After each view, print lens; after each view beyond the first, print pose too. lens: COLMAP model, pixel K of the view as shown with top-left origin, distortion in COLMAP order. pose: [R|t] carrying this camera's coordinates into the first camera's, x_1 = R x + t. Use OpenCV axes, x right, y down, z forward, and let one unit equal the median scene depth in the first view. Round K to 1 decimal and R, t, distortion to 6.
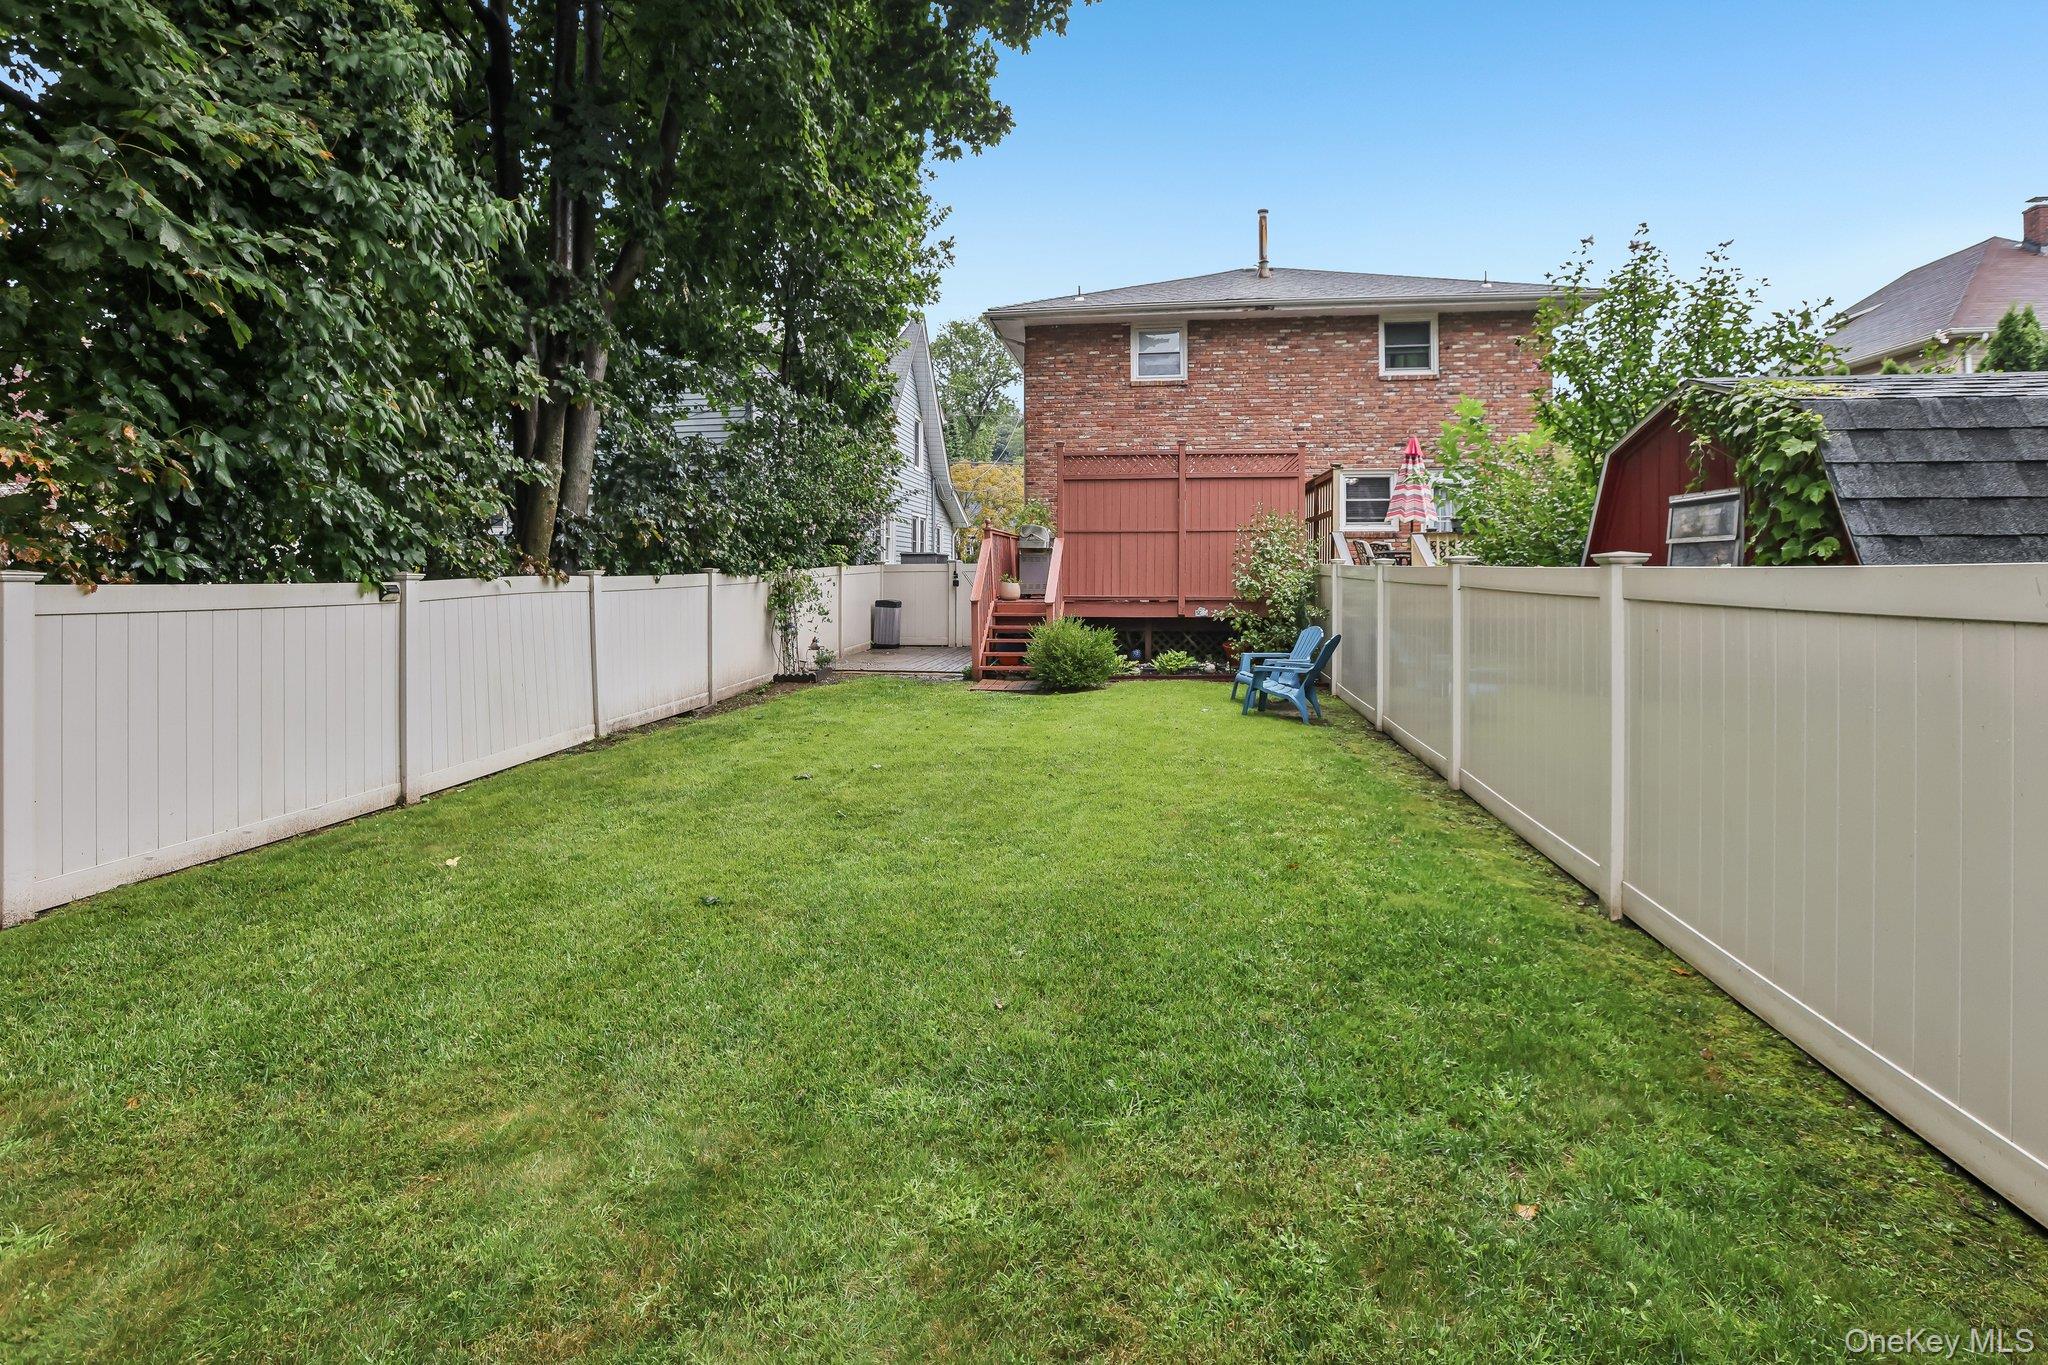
lens RADIAL K [[968.1, 0, 1024.5], [0, 968.1, 678.2], [0, 0, 1]] dist [-0.005894, -0.001479]
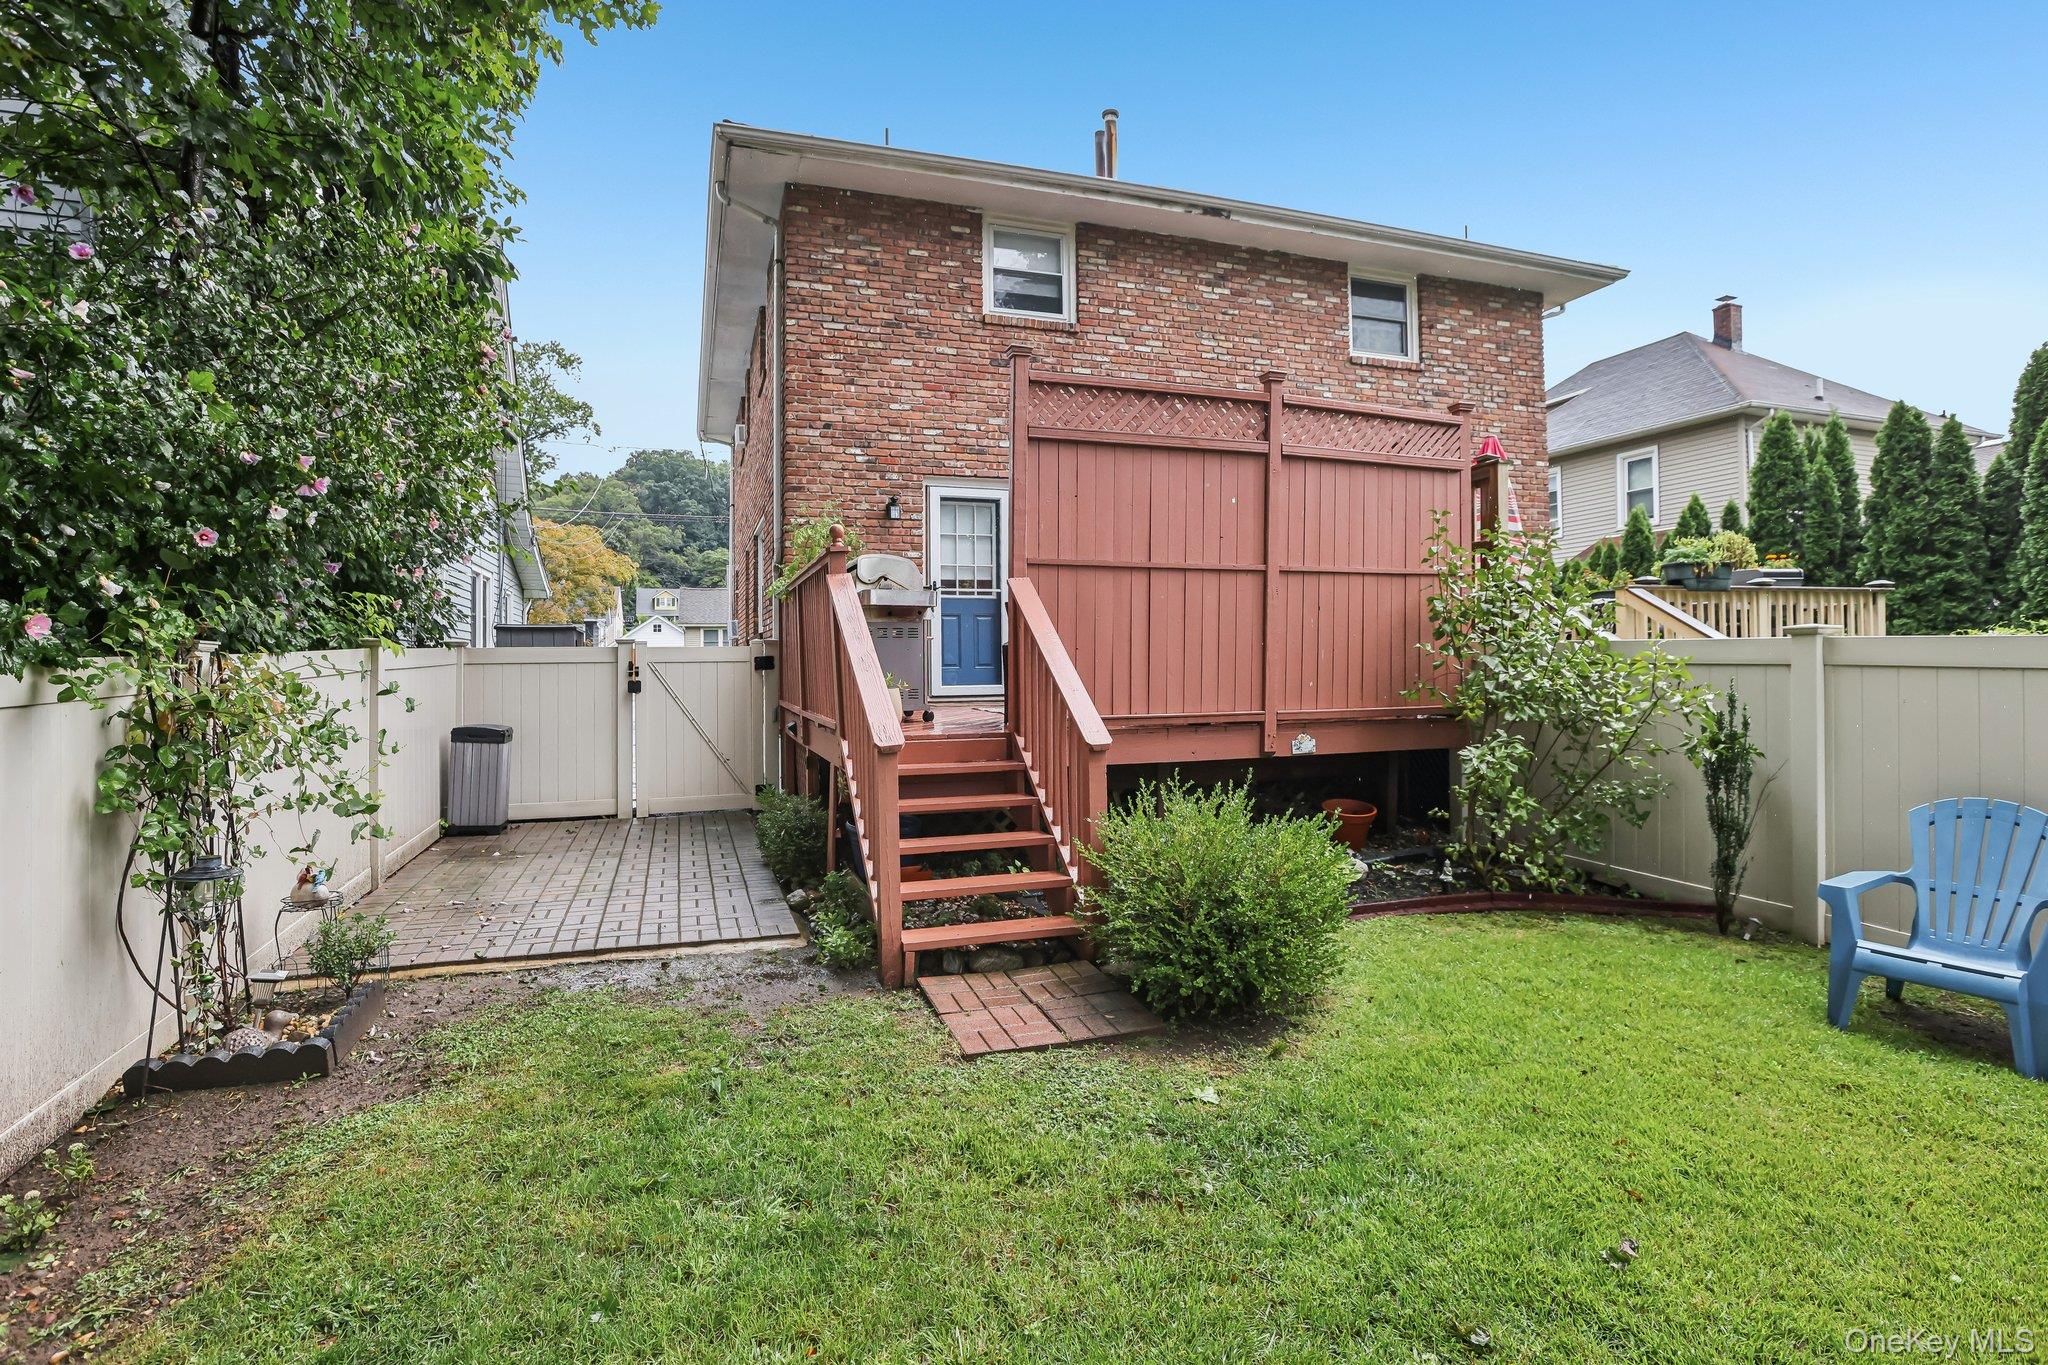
lens RADIAL K [[1027.0, 0, 1021.7], [0, 1027.0, 683.4], [0, 0, 1]] dist [-0.019802, 0.001294]
pose [[0.907373, -0.012888, 0.420128, -0.119327], [0.051224, 0.995470, -0.080094, -0.053176], [-0.417193, 0.094196, 0.903923, 0.499391]]
